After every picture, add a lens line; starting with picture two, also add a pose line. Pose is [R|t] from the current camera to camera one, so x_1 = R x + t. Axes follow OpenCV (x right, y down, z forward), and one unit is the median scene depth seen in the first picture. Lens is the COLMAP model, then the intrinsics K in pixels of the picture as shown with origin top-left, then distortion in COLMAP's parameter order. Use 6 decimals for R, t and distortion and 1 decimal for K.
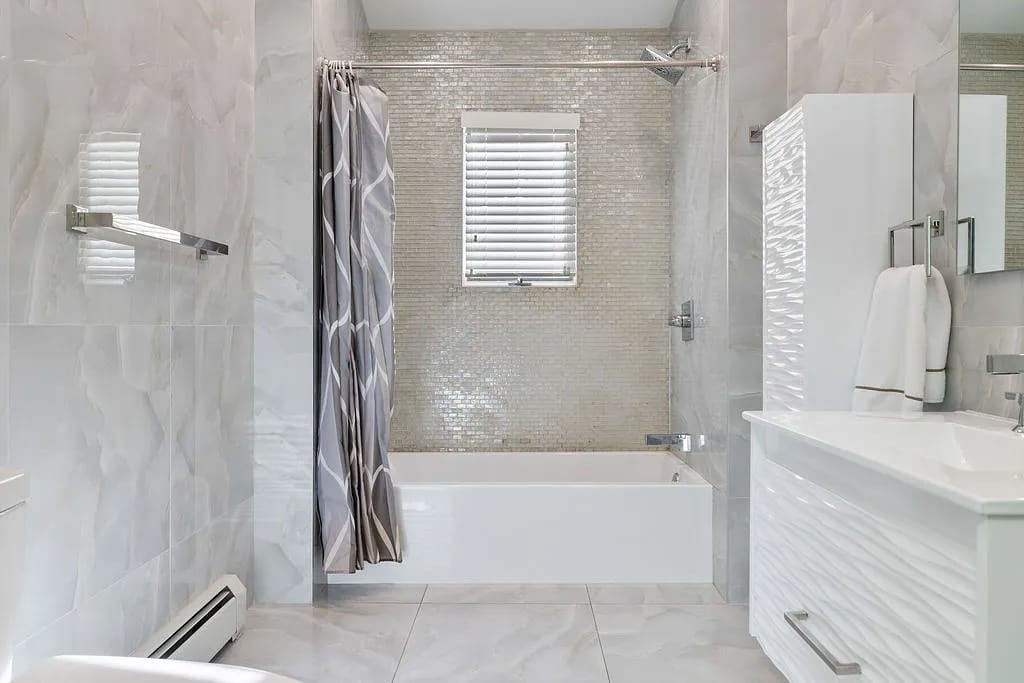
lens RADIAL K [[703.3, 0, 512.6], [0, 703.3, 331.5], [0, 0, 1]] dist [0.001167, 0.002120]
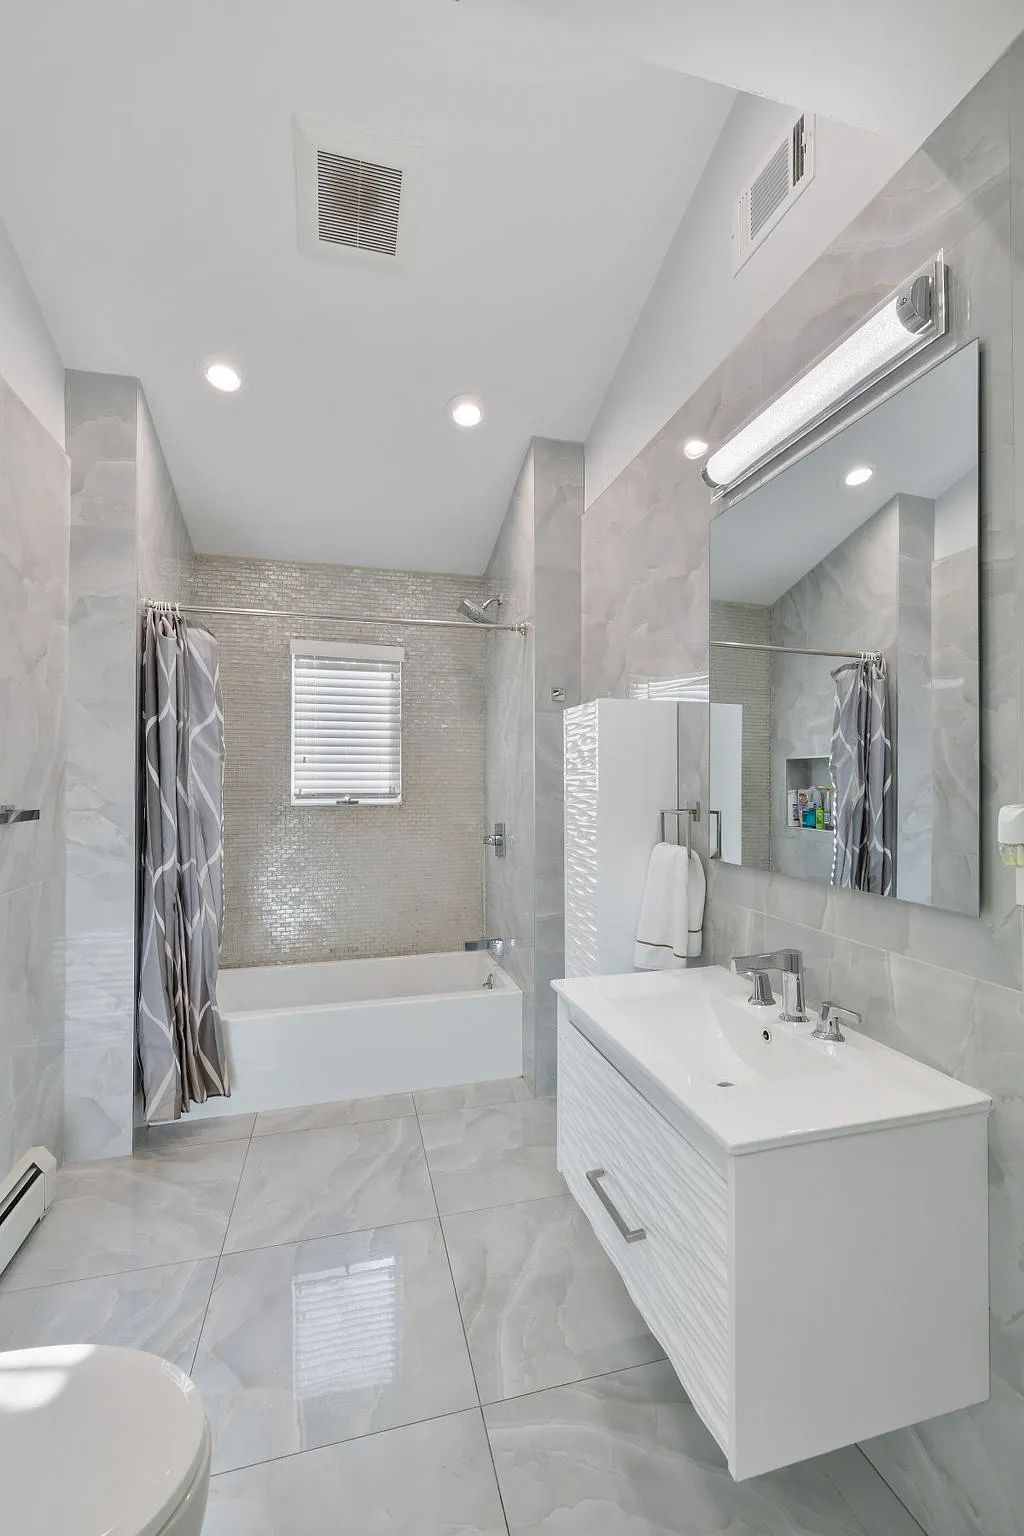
lens RADIAL K [[646.5, 0, 511.7], [0, 646.5, 773.9], [0, 0, 1]] dist [0.002299, 0.000181]
pose [[0.963958, 0.001234, 0.266052, -0.014530], [0.002769, 0.999889, -0.014672, -0.125941], [-0.266041, 0.014880, 0.963847, -0.020067]]
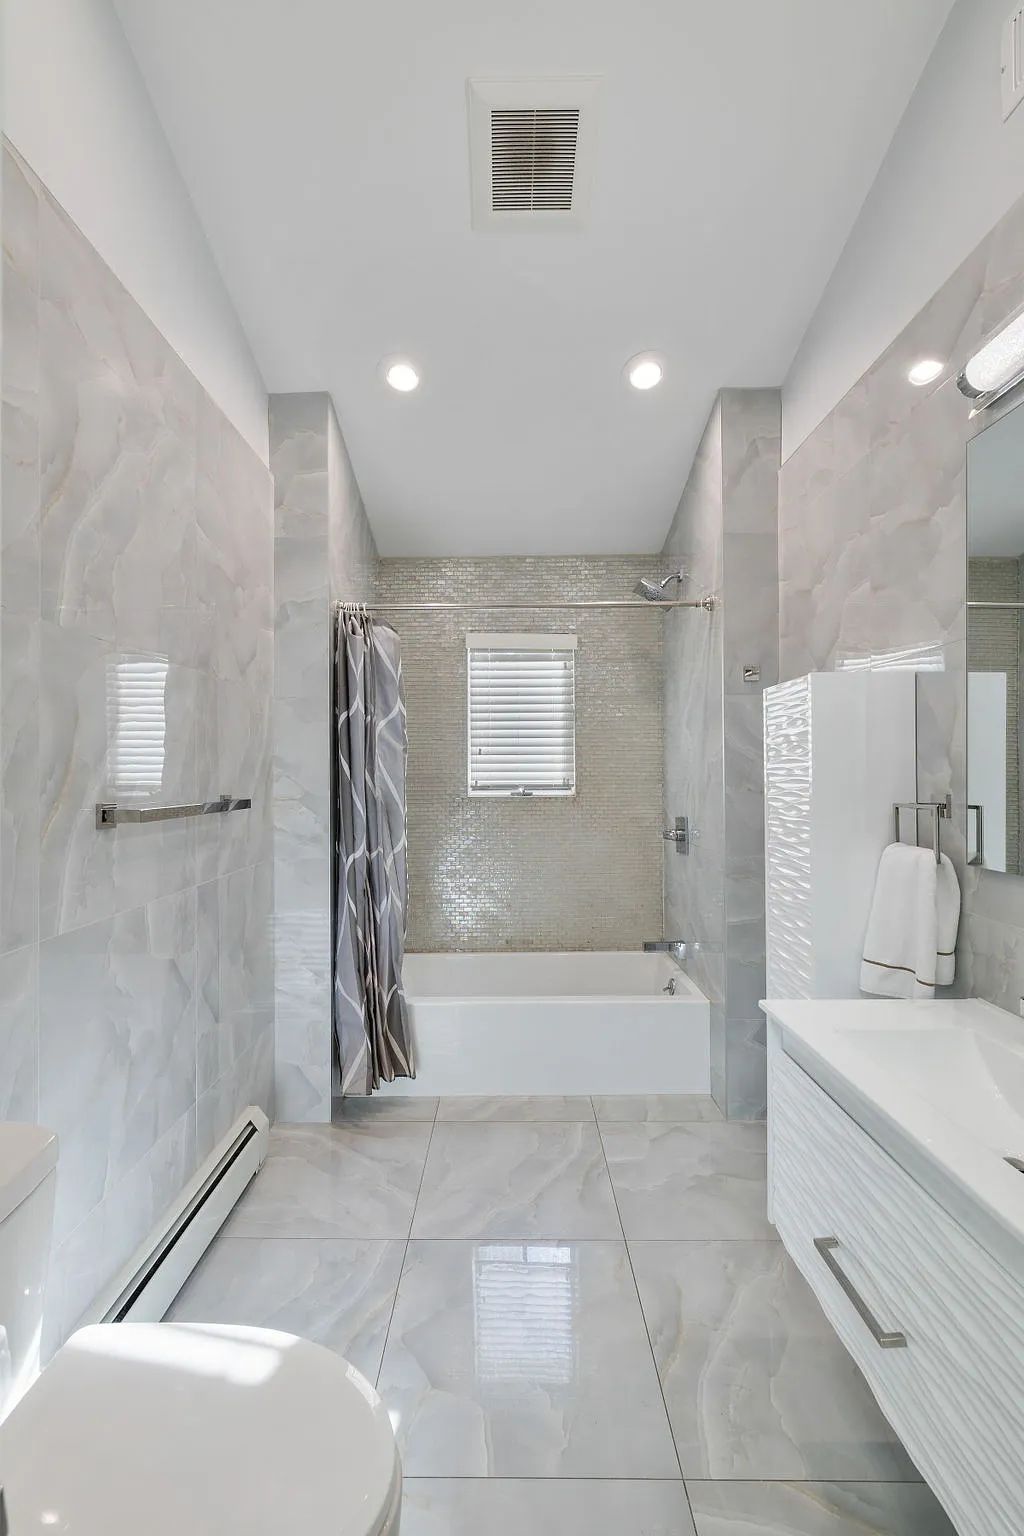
lens RADIAL K [[640.7, 0, 501.2], [0, 640.7, 772.4], [0, 0, 1]] dist [0.001359, -0.000026]
pose [[0.999974, -0.006635, -0.002961, -0.023657], [0.006613, 0.999950, -0.007529, -0.122692], [0.003011, 0.007509, 0.999967, 0.039598]]
